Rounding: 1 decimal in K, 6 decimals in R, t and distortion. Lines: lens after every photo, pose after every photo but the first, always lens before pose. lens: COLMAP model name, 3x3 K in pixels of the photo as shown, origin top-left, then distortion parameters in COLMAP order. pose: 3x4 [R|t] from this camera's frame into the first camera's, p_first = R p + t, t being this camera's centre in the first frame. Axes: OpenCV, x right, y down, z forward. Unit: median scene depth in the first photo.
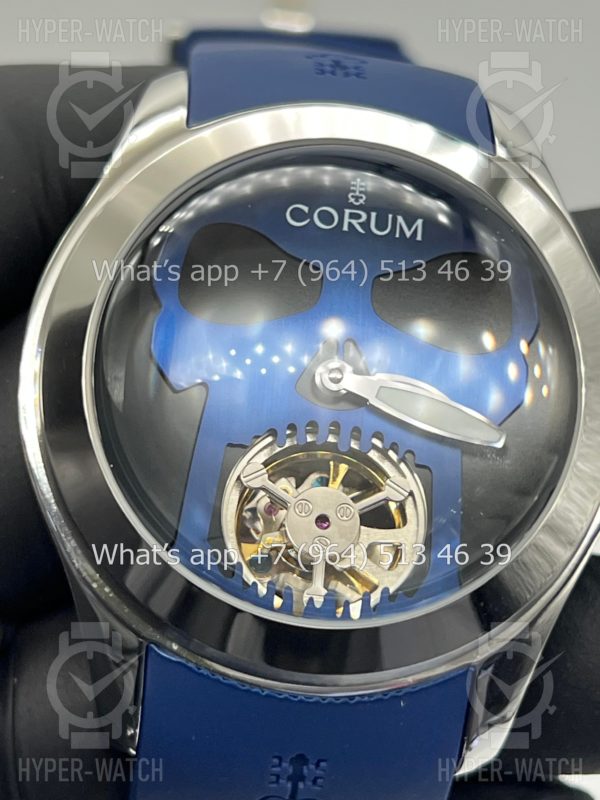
lens RADIAL K [[2343.4, 0, 300.0], [0, 2343.4, 400.0], [0, 0, 1]] dist [0.330256, -0.965353]
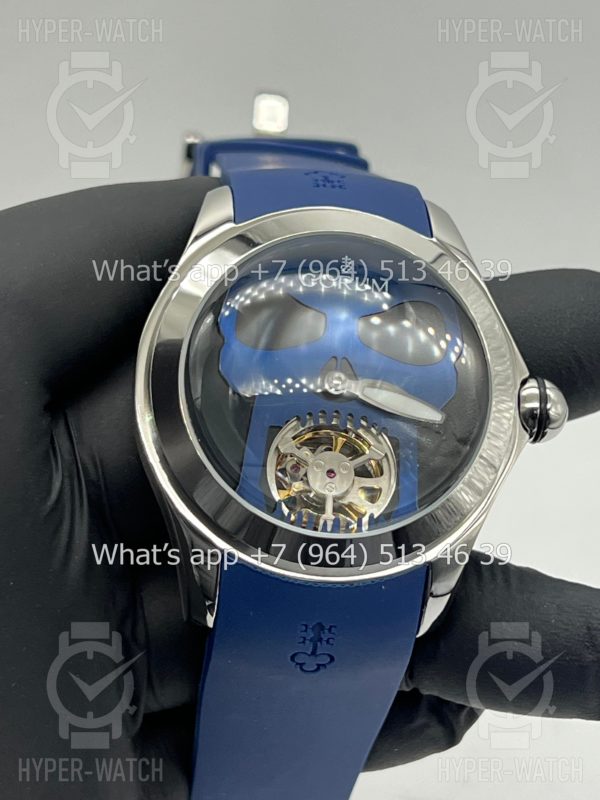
lens RADIAL K [[2343.4, 0, 300.0], [0, 2343.4, 400.0], [0, 0, 1]] dist [0.330256, -0.965353]
pose [[0.999054, -0.021456, 0.037827, -0.068883], [0.022192, 0.999571, -0.019130, 0.031756], [-0.037401, 0.019951, 0.999101, -0.570644]]
